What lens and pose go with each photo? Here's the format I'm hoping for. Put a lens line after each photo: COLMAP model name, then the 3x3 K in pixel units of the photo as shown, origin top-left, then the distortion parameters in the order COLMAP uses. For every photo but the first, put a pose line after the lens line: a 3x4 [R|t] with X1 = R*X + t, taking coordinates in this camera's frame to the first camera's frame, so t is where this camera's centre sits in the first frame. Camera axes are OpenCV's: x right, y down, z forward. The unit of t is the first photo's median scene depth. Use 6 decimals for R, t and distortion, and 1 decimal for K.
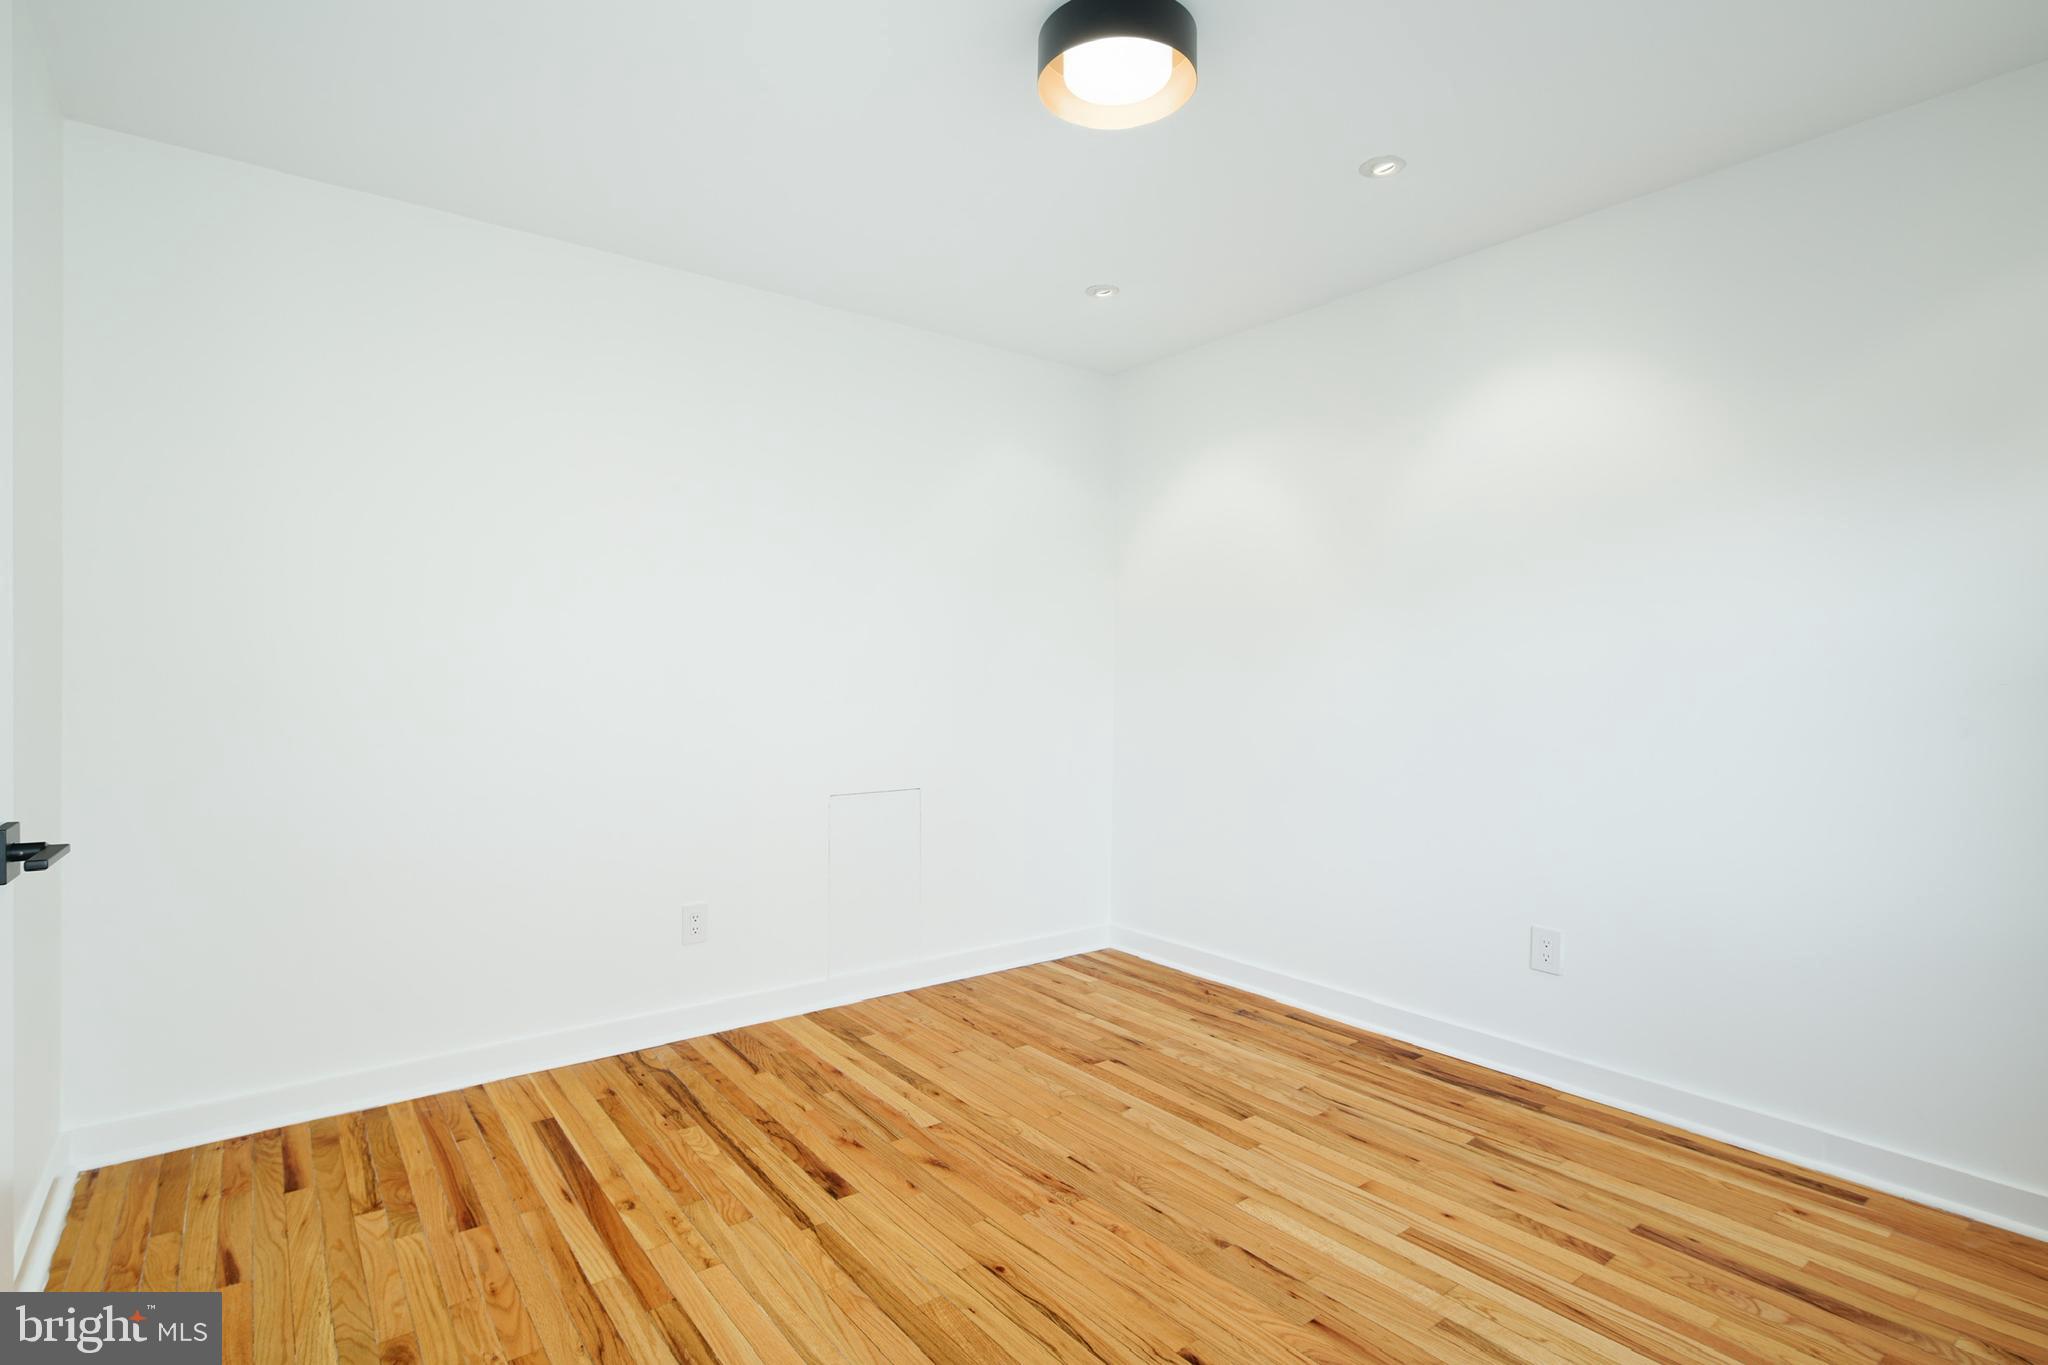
lens RADIAL K [[998.9, 0, 1025.3], [0, 998.9, 679.5], [0, 0, 1]] dist [0.006494, 0.000936]
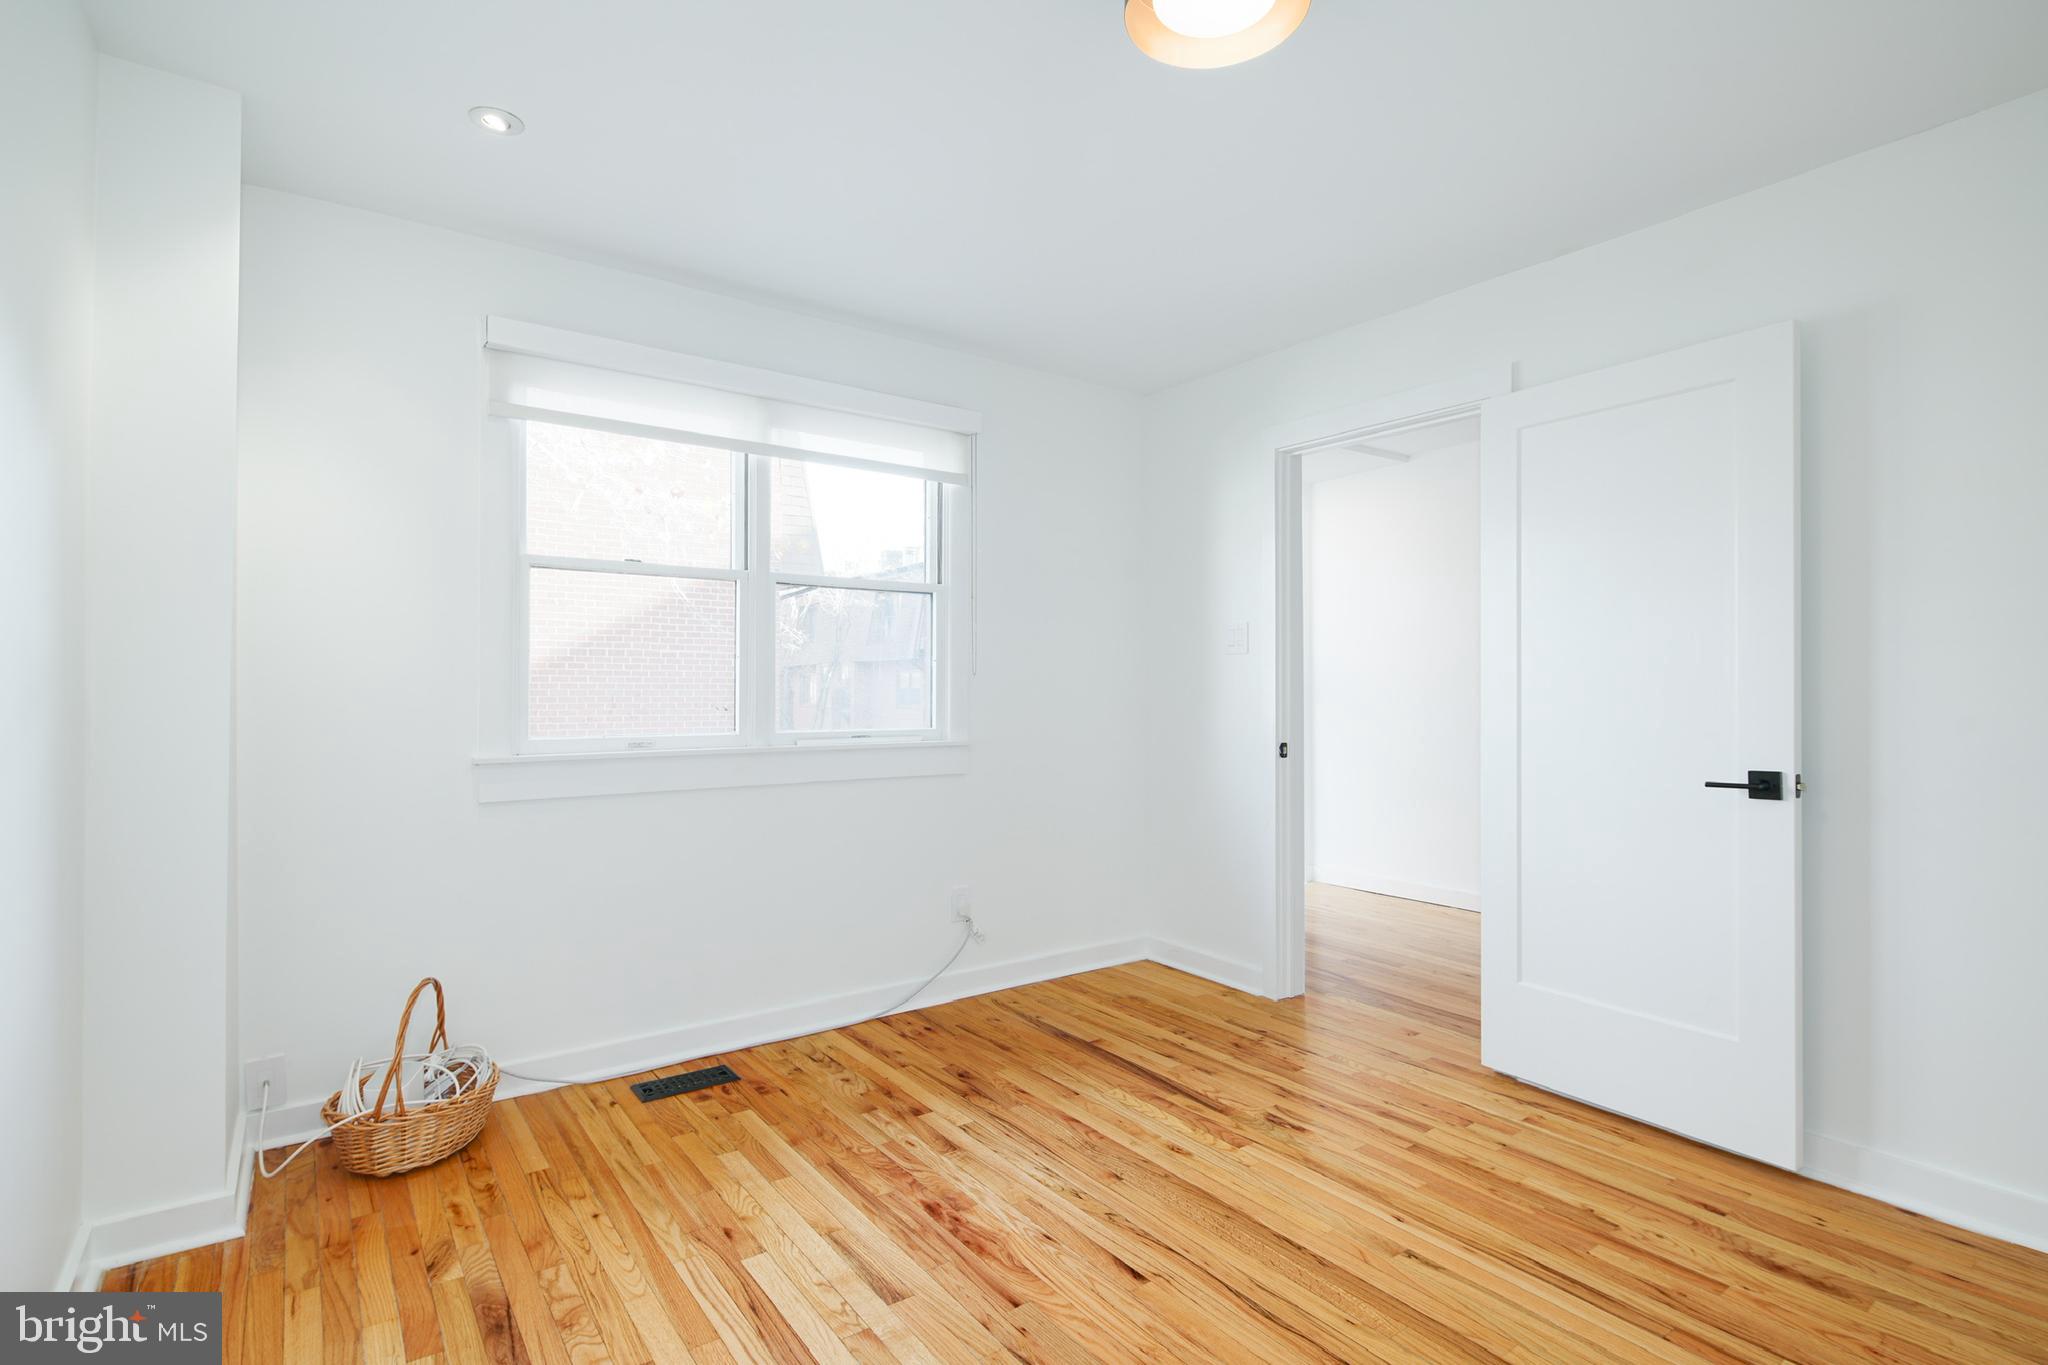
lens RADIAL K [[998.9, 0, 1022.9], [0, 998.9, 683.0], [0, 0, 1]] dist [0.006494, 0.000936]
pose [[-0.999495, -0.006961, 0.030999, 0.254663], [-0.006978, 0.999976, -0.000425, -0.010528], [-0.030995, -0.000641, -0.999519, 2.061333]]
